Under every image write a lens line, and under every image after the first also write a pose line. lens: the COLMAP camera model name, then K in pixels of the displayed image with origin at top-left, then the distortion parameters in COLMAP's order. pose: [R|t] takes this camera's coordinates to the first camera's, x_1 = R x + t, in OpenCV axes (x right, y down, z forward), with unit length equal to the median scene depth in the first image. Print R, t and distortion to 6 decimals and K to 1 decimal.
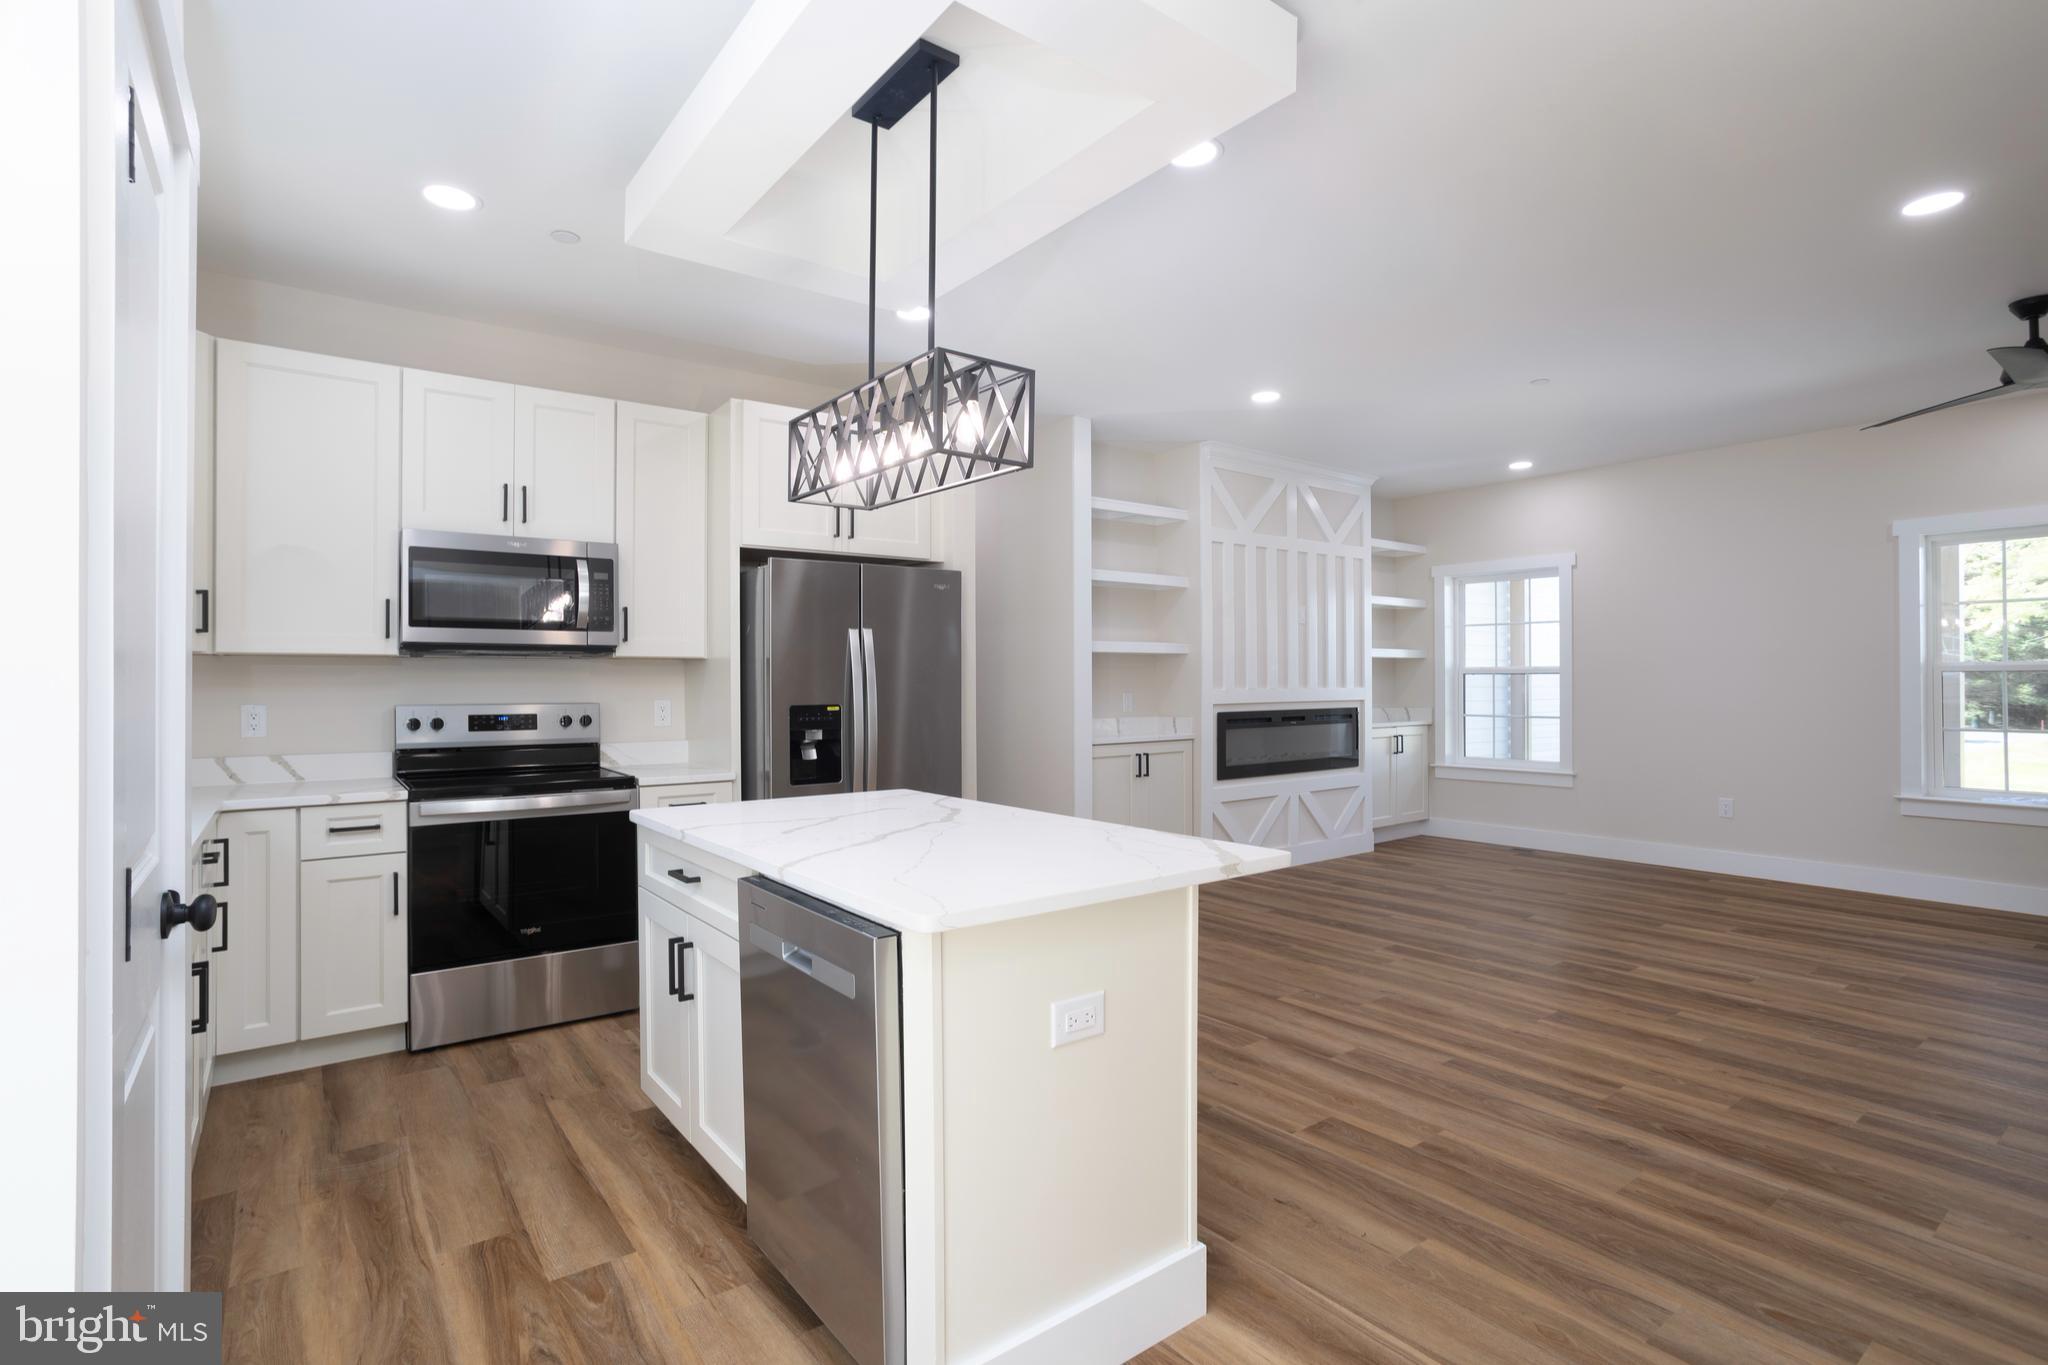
lens RADIAL K [[988.2, 0, 1015.3], [0, 988.2, 679.9], [0, 0, 1]] dist [-0.058793, 0.035668]
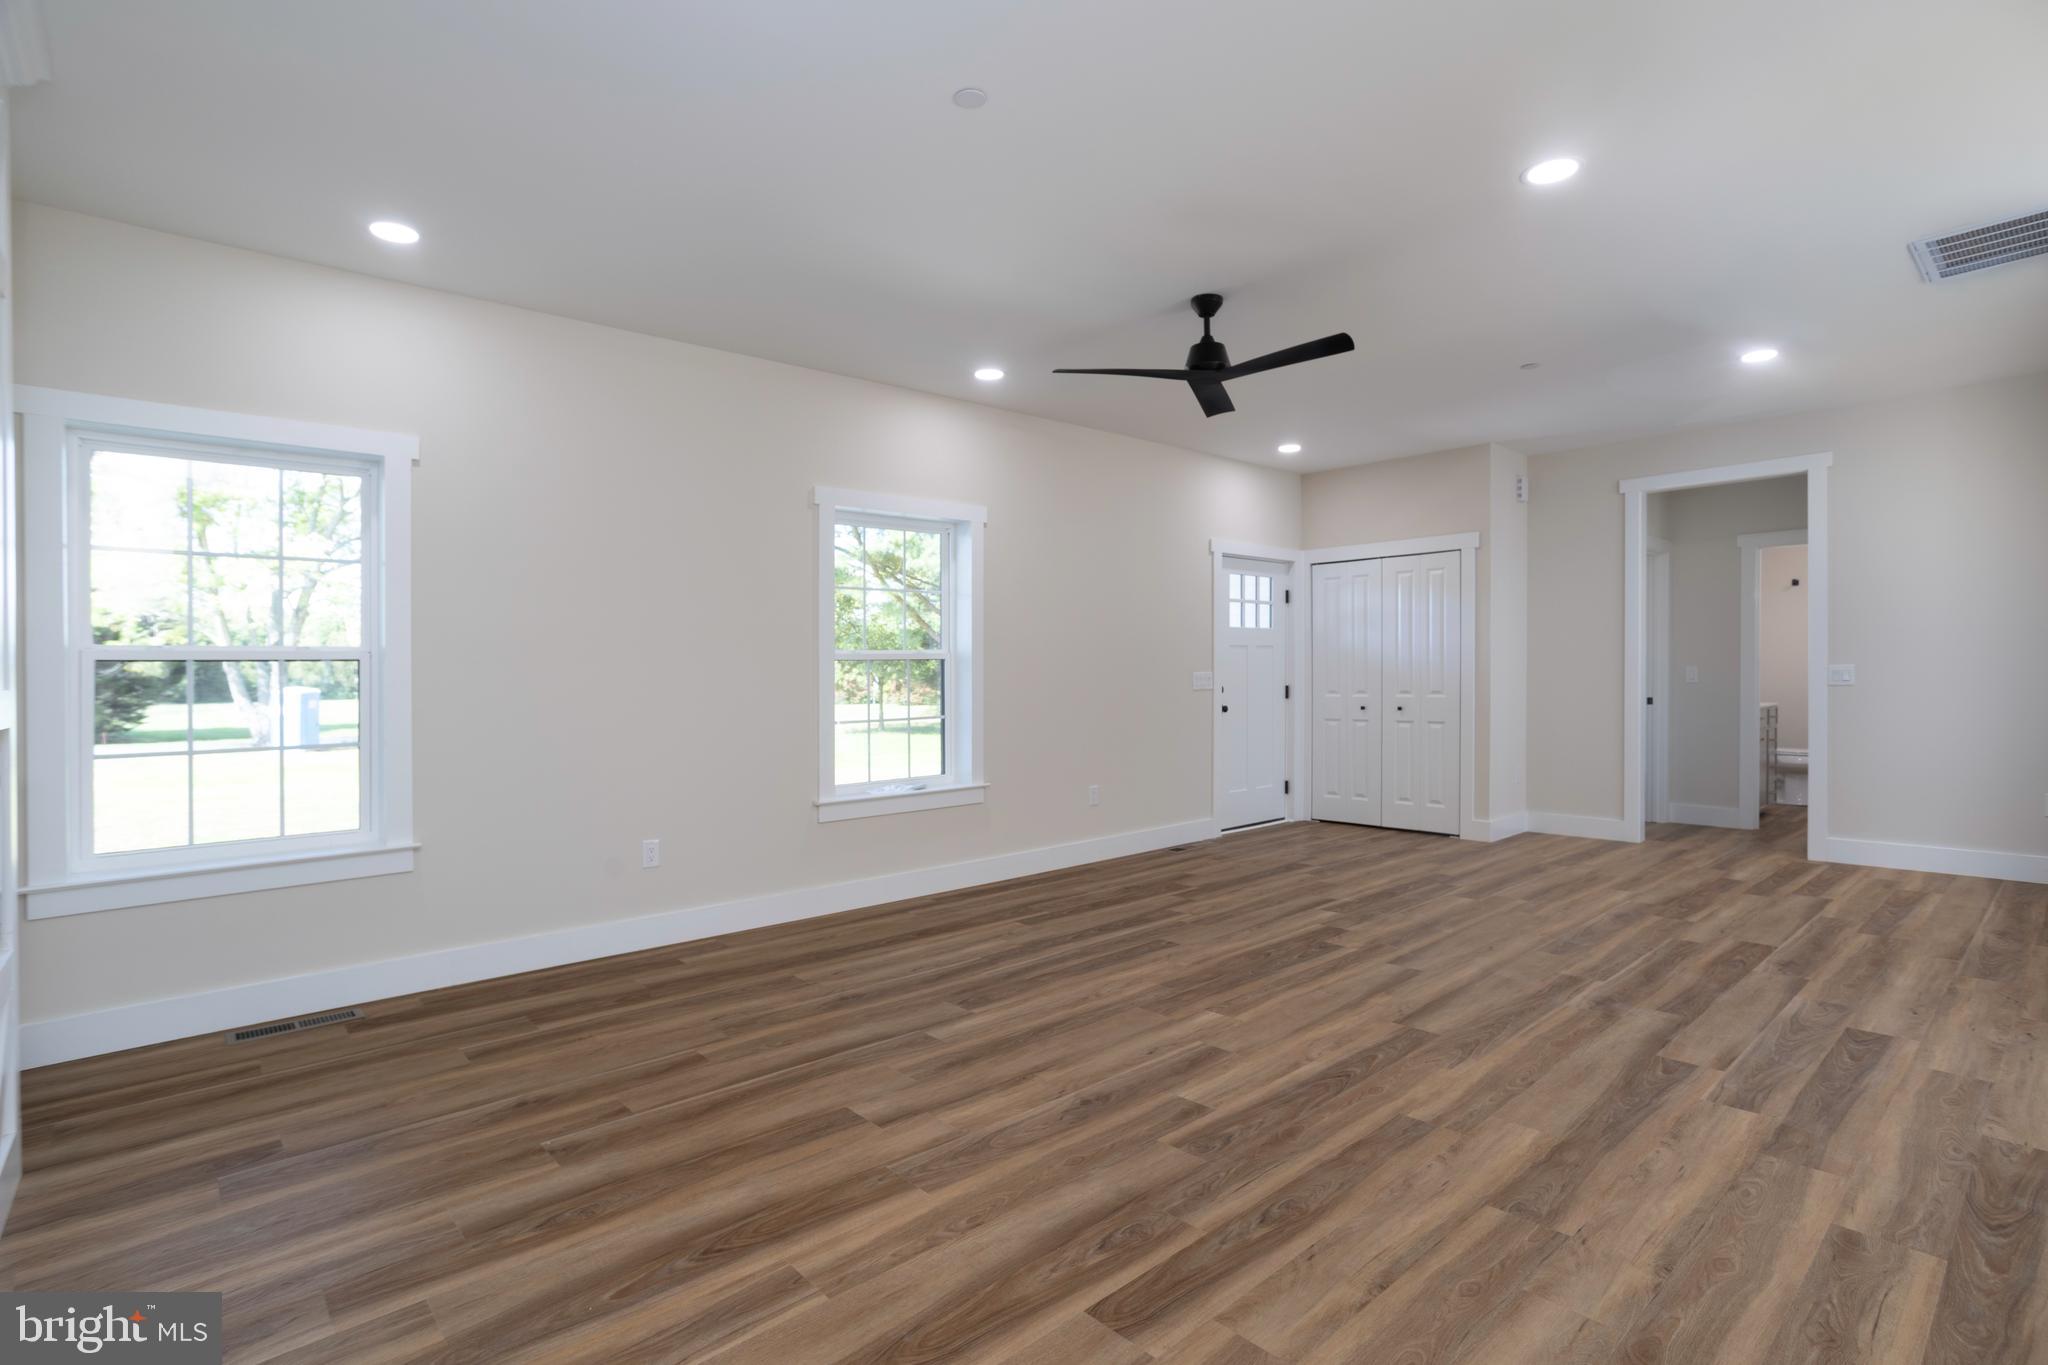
lens RADIAL K [[996.7, 0, 1024.0], [0, 996.7, 682.5], [0, 0, 1]] dist [-0.058725, 0.033318]
pose [[-0.093361, -0.000025, 0.995632, -0.002146], [0.016400, 0.999864, 0.001563, 0.017836], [-0.995497, 0.016474, -0.093348, 1.222689]]
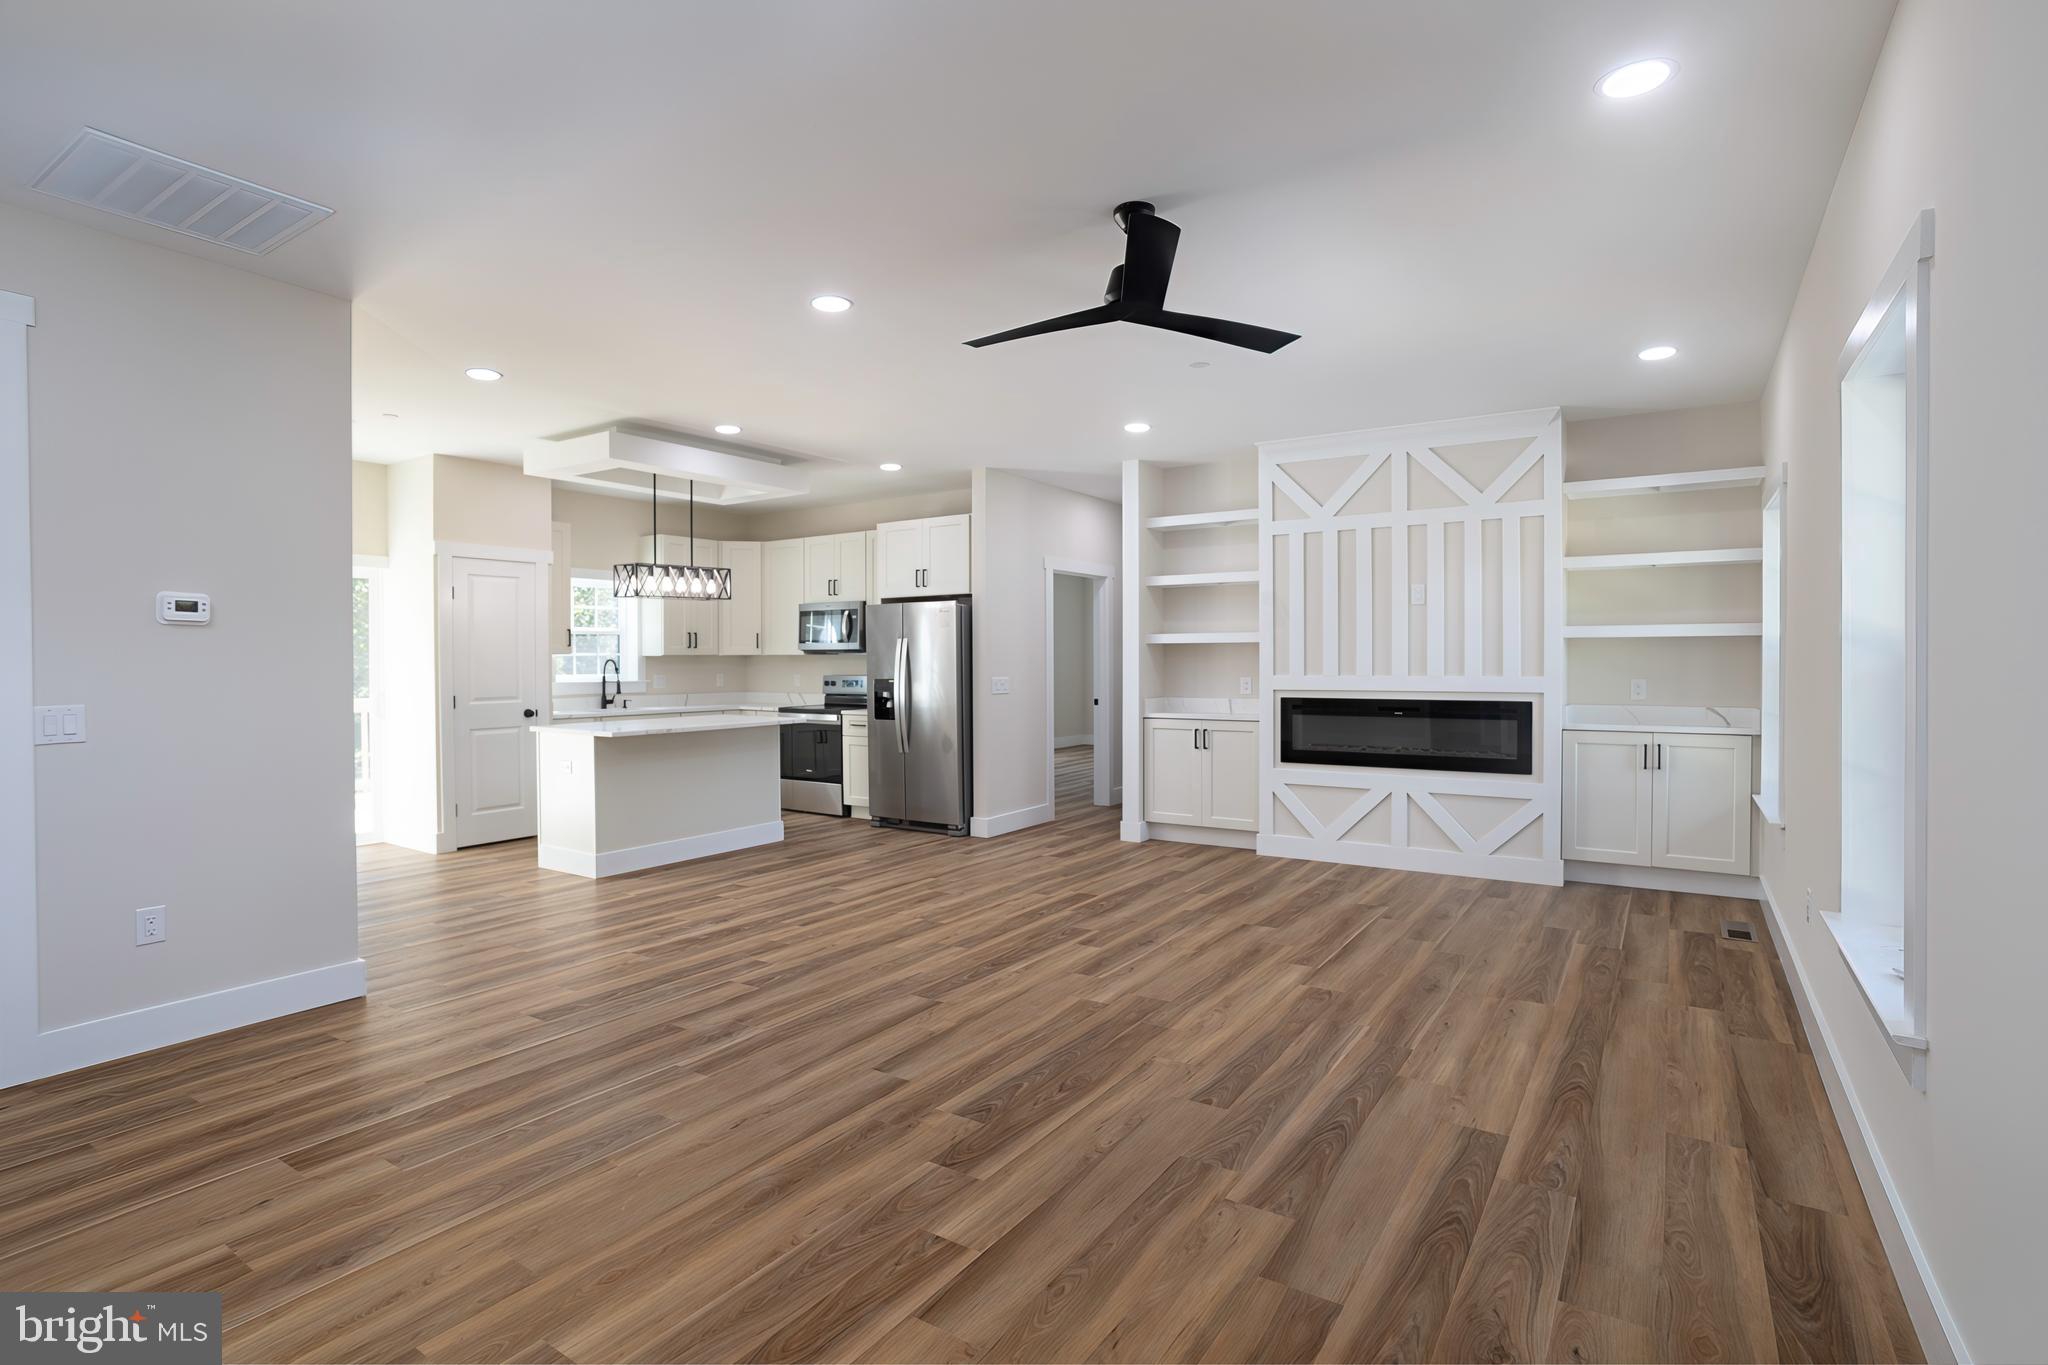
lens RADIAL K [[988.2, 0, 1015.3], [0, 988.2, 679.9], [0, 0, 1]] dist [-0.058793, 0.035668]
pose [[0.333777, 0.022676, -0.942379, 1.697022], [0.003638, 0.999672, 0.025343, -0.020820], [0.942645, -0.011887, 0.333585, 0.594886]]
